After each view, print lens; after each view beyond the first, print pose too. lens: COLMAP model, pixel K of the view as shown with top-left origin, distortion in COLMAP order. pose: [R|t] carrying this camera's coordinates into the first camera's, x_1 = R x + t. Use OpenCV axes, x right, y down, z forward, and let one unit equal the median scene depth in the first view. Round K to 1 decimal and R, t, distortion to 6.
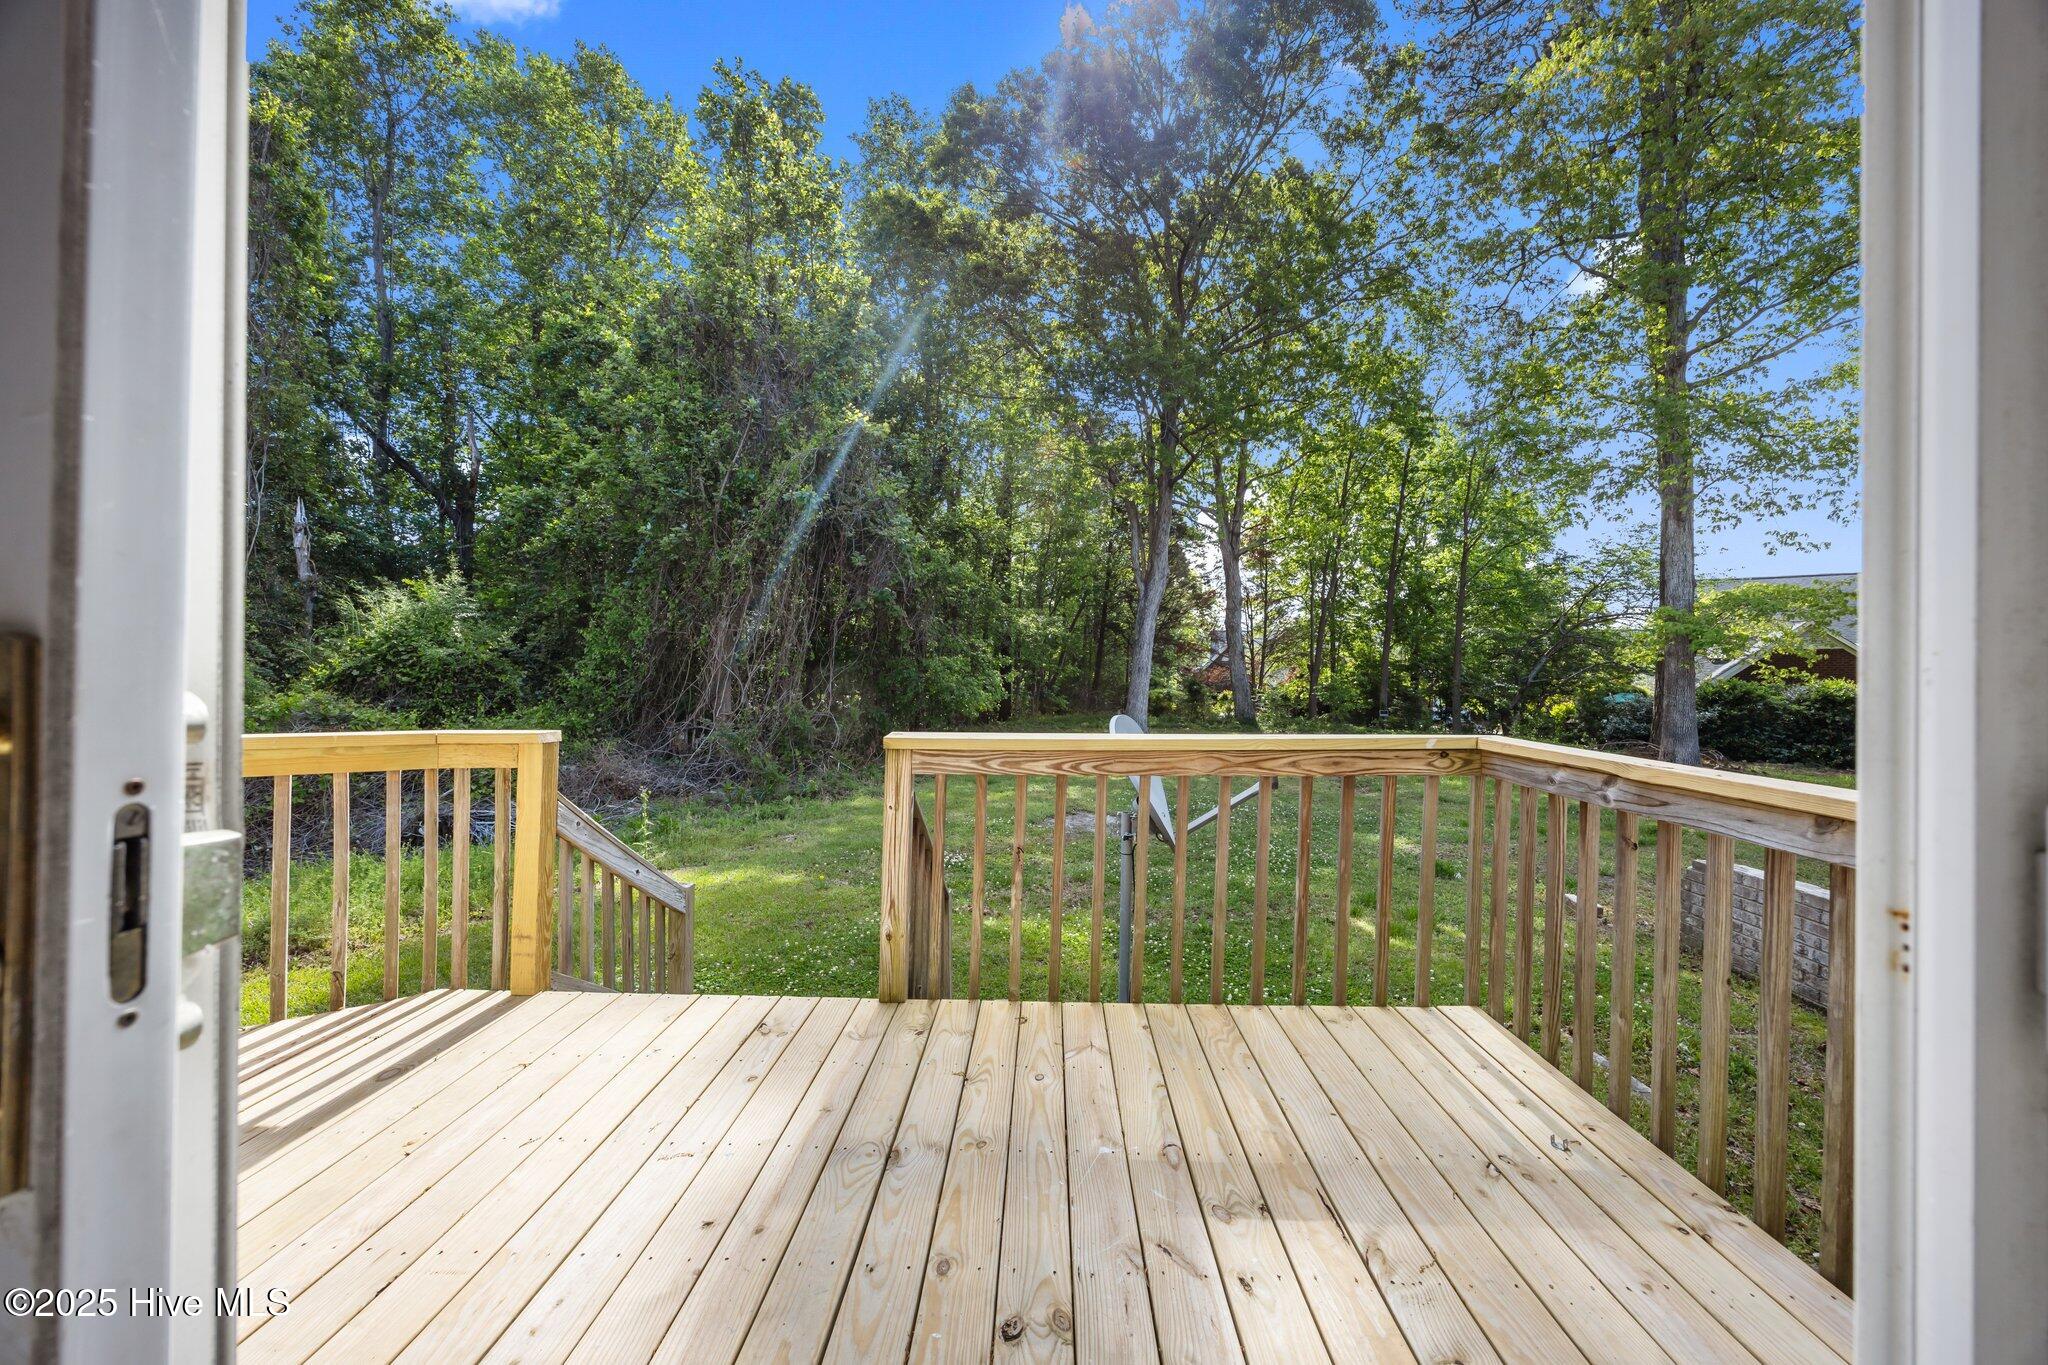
lens RADIAL K [[792.9, 0, 1028.1], [0, 792.9, 676.7], [0, 0, 1]] dist [0.001373, 0.000377]
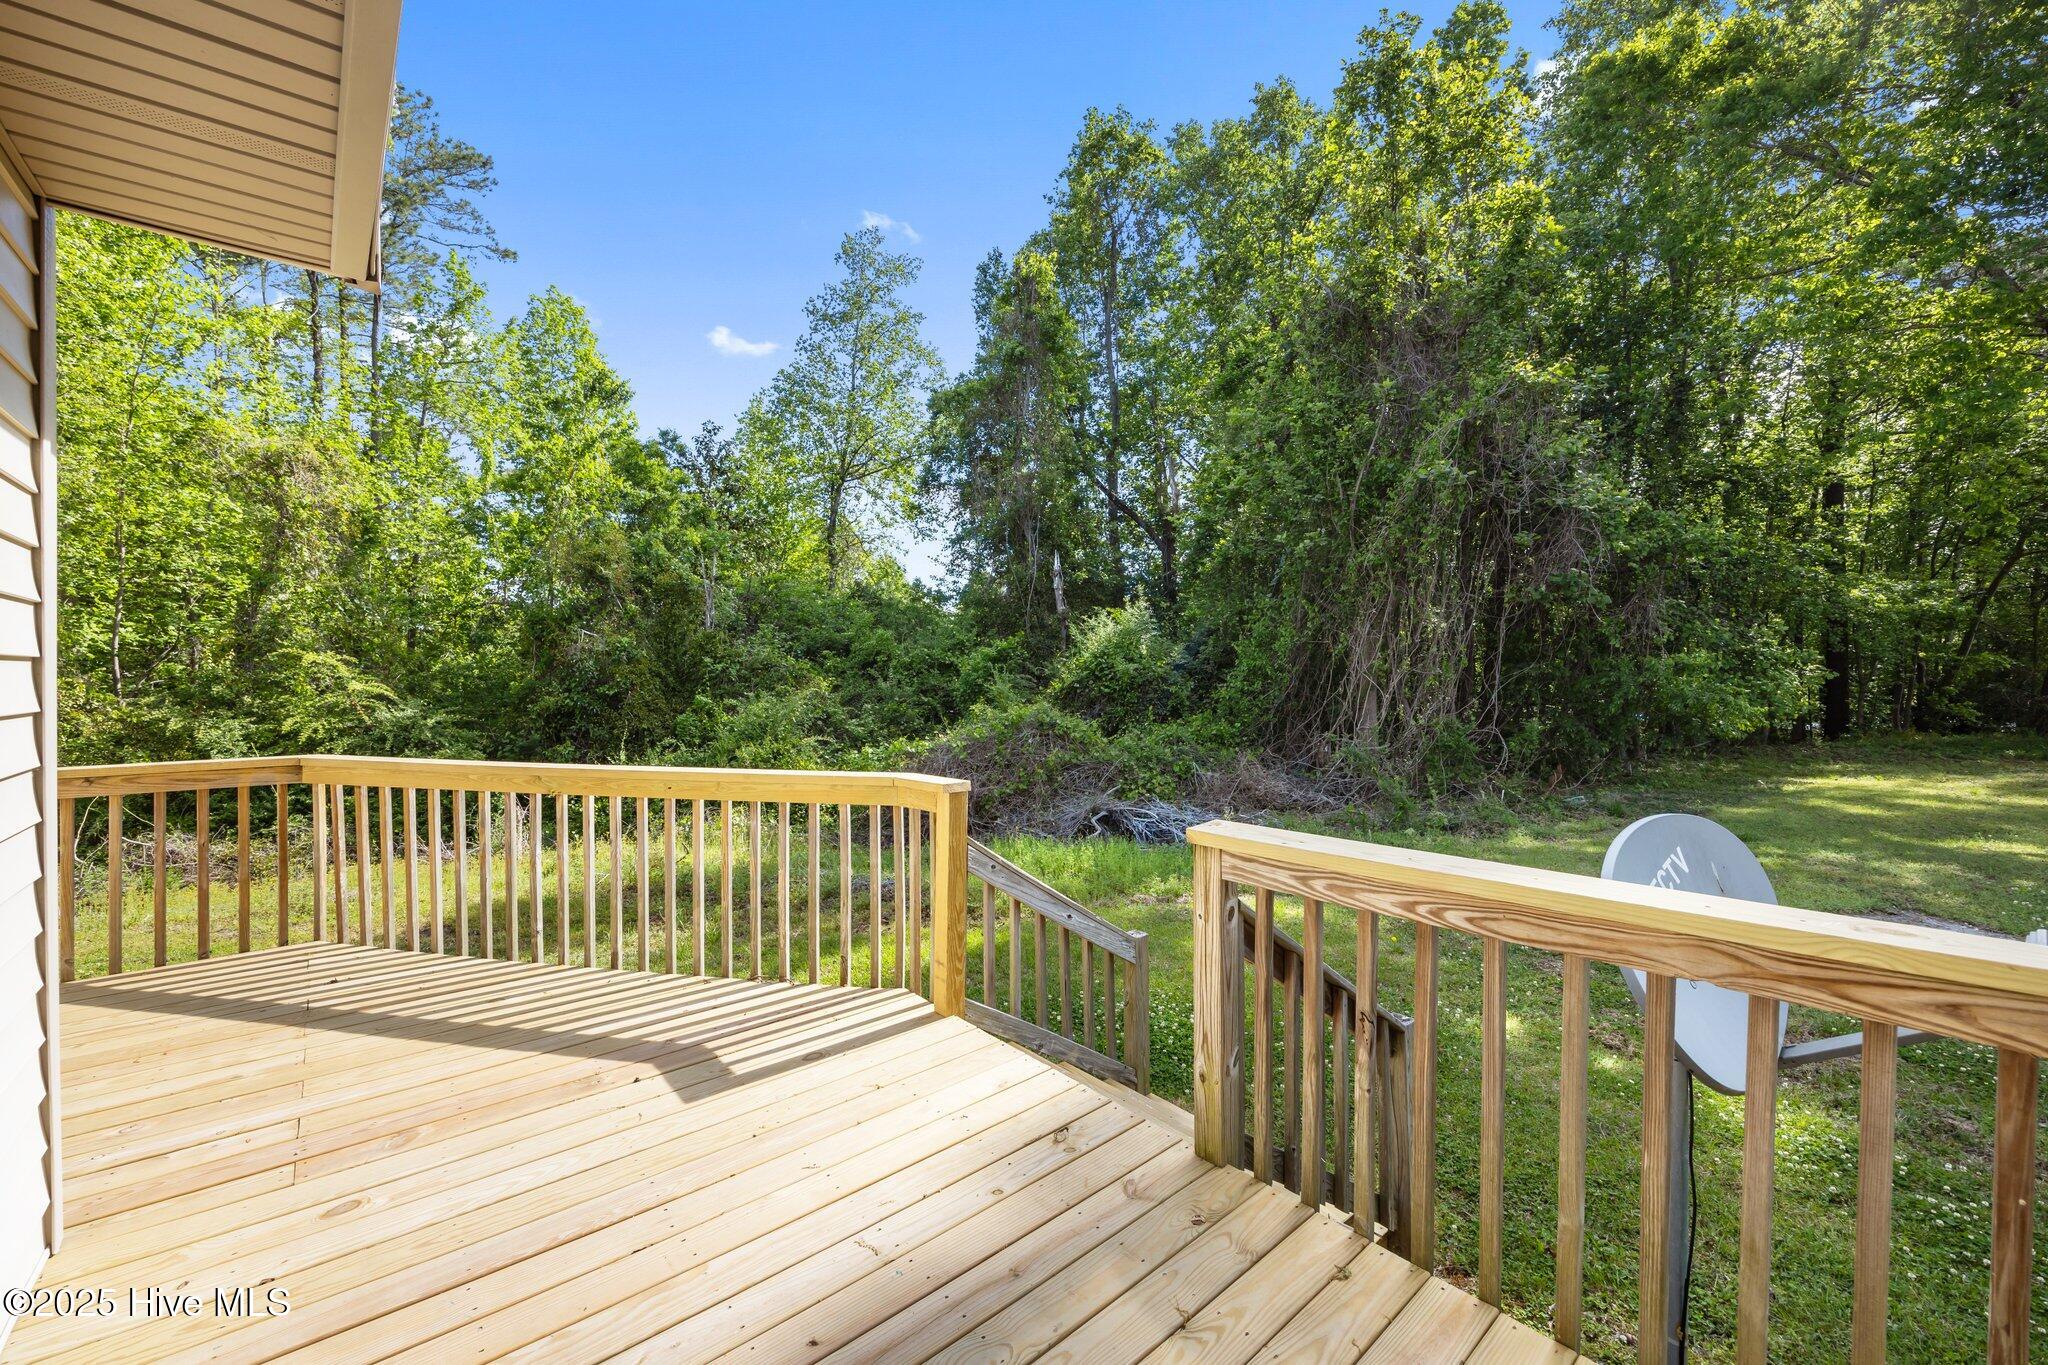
lens RADIAL K [[813.7, 0, 1024.0], [0, 813.7, 682.5], [0, 0, 1]] dist [-0.001618, 0.000081]
pose [[0.667423, -0.008666, -0.744629, 0.060823], [0.016531, 0.999858, 0.003180, -0.014283], [0.744495, -0.014432, 0.667472, 0.062777]]
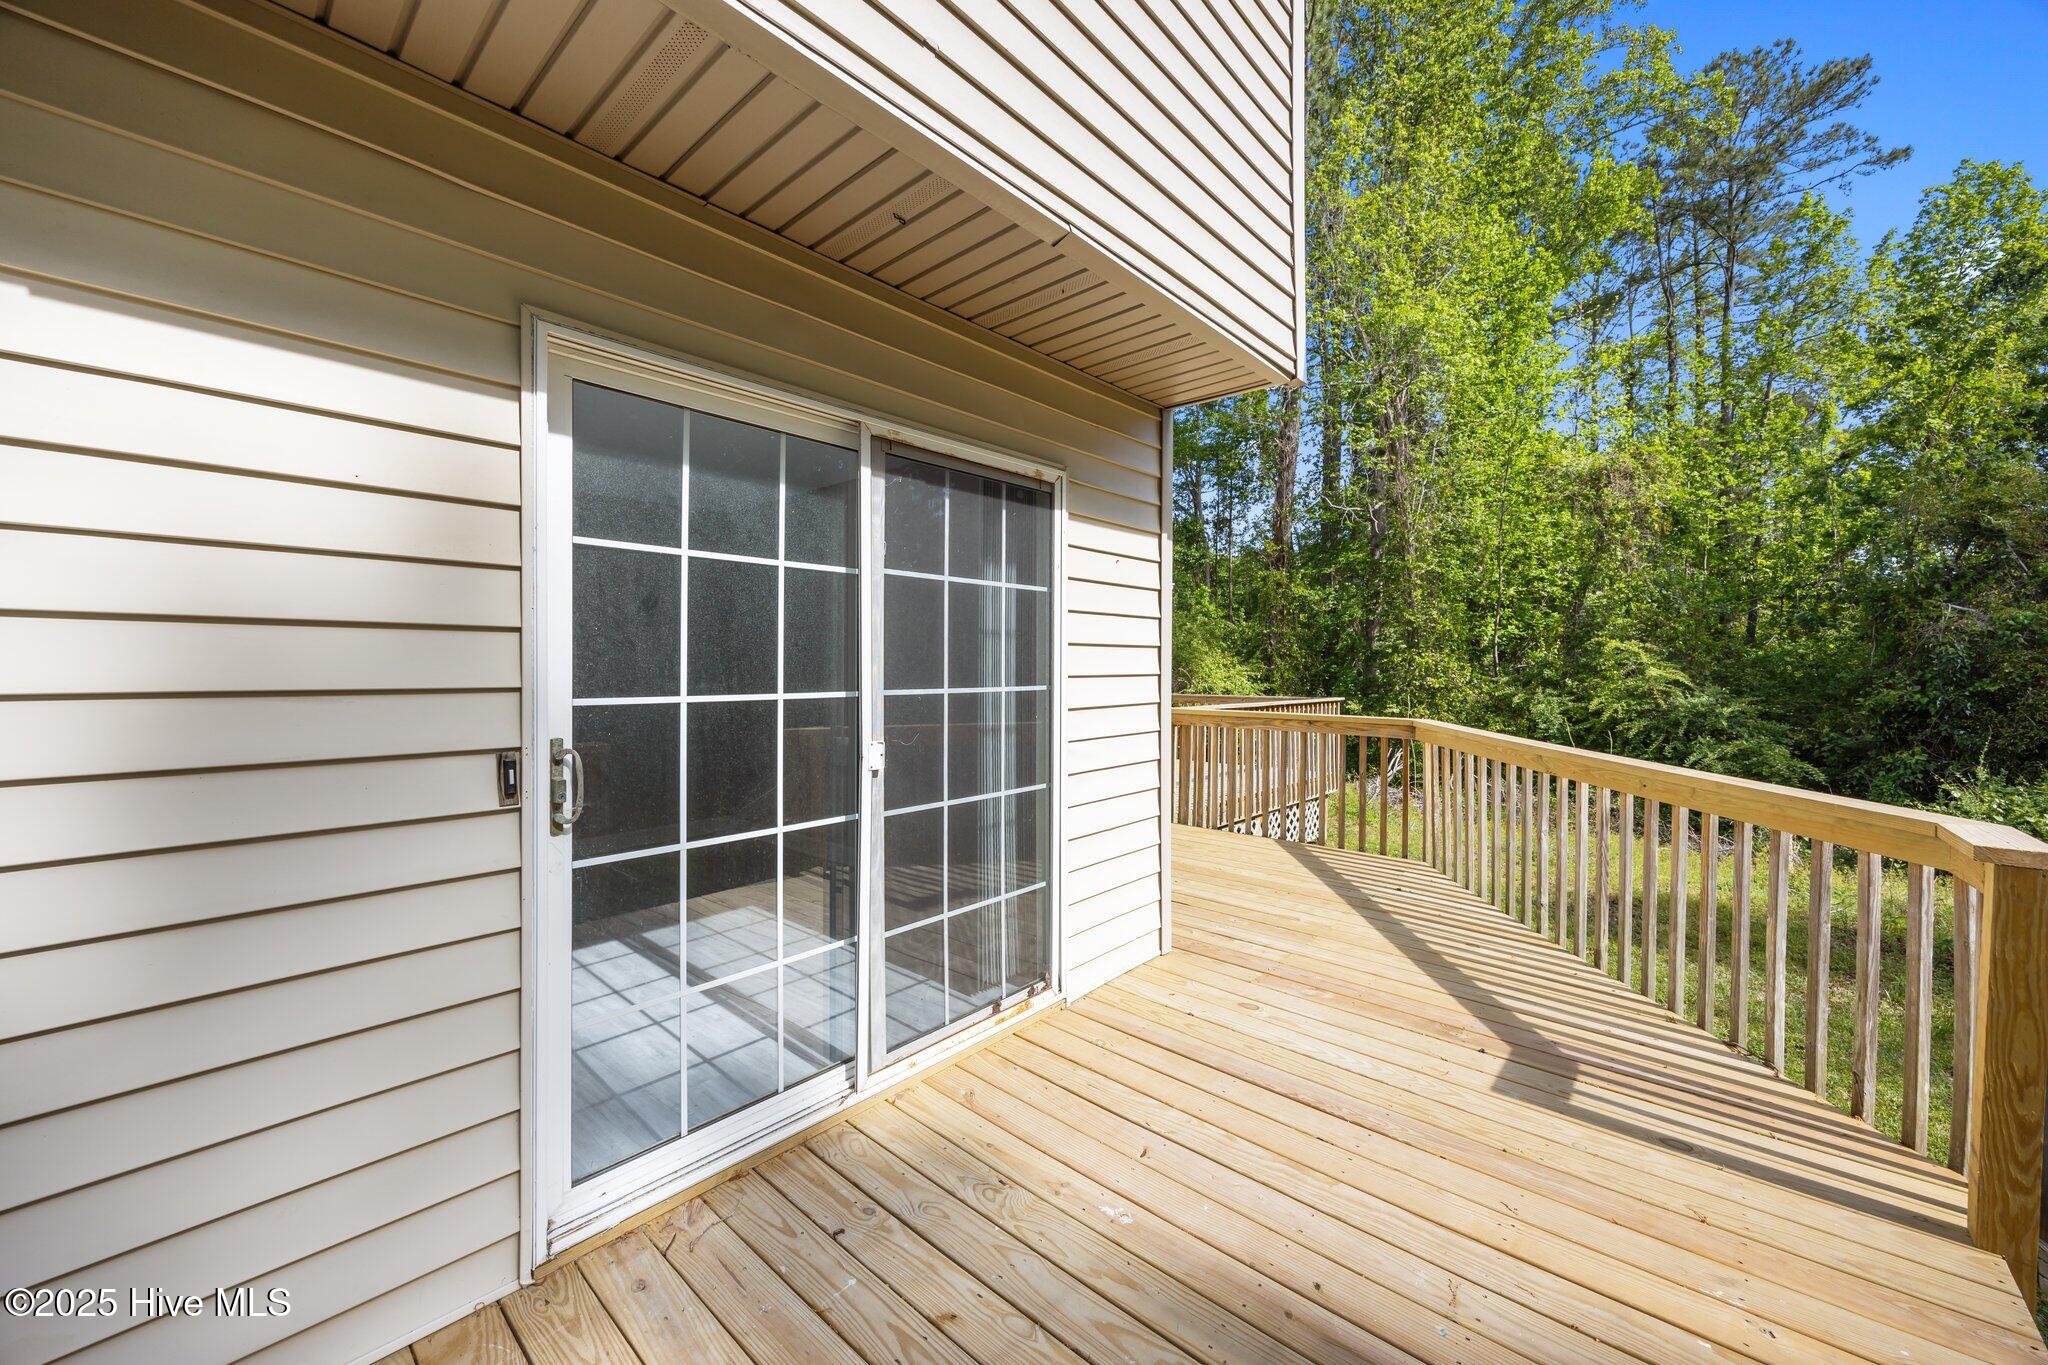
lens RADIAL K [[783.4, 0, 1032.0], [0, 783.4, 676.1], [0, 0, 1]] dist [-0.007411, 0.002599]
pose [[-0.647115, -0.002491, -0.762388, 0.071036], [-0.010233, 0.999933, 0.005418, -0.011997], [0.762323, 0.011308, -0.647097, 0.159470]]
